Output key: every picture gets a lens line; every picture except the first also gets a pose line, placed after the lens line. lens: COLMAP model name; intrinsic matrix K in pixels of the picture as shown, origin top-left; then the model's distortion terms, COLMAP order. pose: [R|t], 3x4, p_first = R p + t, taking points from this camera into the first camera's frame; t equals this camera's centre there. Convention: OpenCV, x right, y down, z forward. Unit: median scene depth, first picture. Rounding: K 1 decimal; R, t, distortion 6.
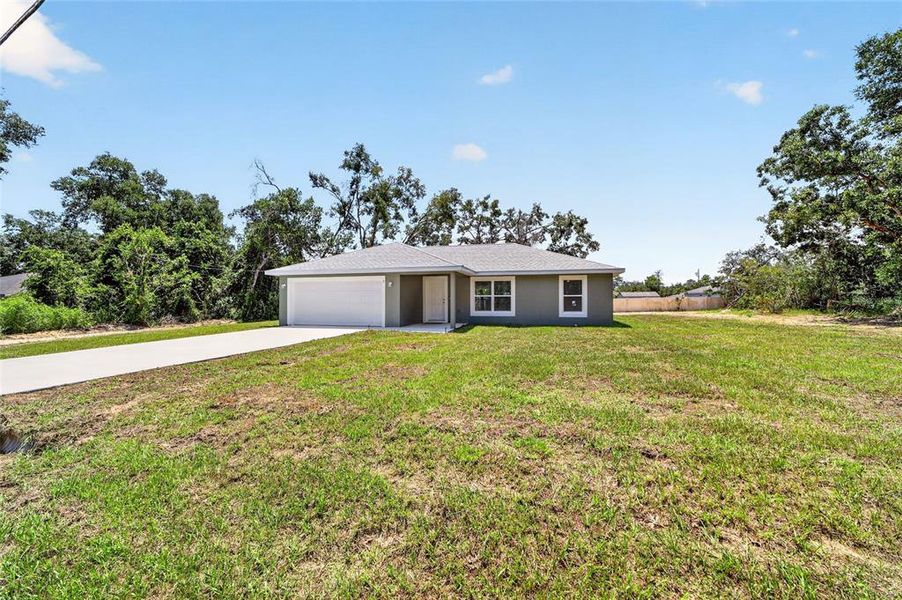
lens RADIAL K [[357.8, 0, 446.3], [0, 357.8, 303.4], [0, 0, 1]] dist [-0.012537, 0.000663]
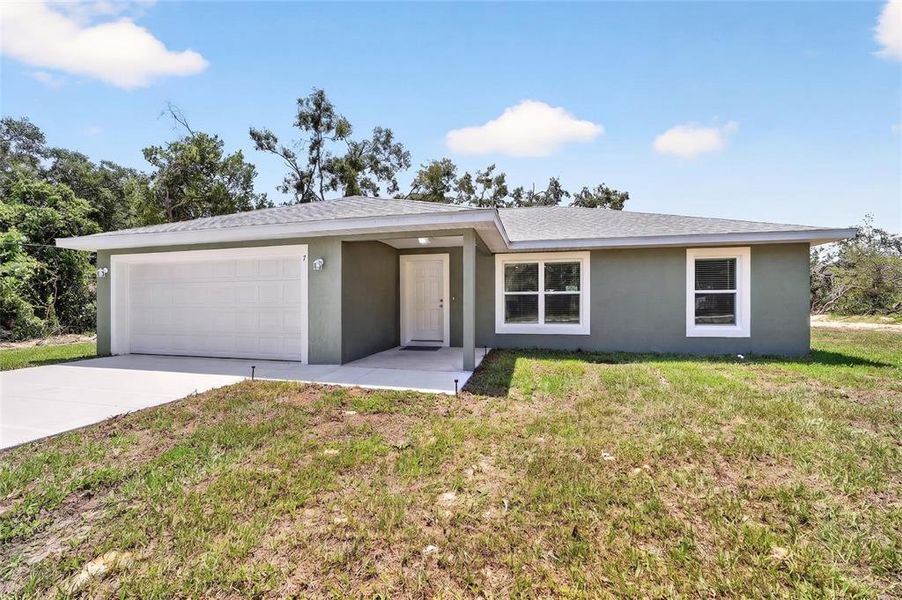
lens RADIAL K [[357.8, 0, 446.3], [0, 357.8, 303.4], [0, 0, 1]] dist [-0.012537, 0.000663]
pose [[0.999378, -0.002015, 0.035212, -0.009204], [0.002368, 0.999947, -0.009986, -0.000809], [-0.035190, 0.010063, 0.999330, 0.252280]]
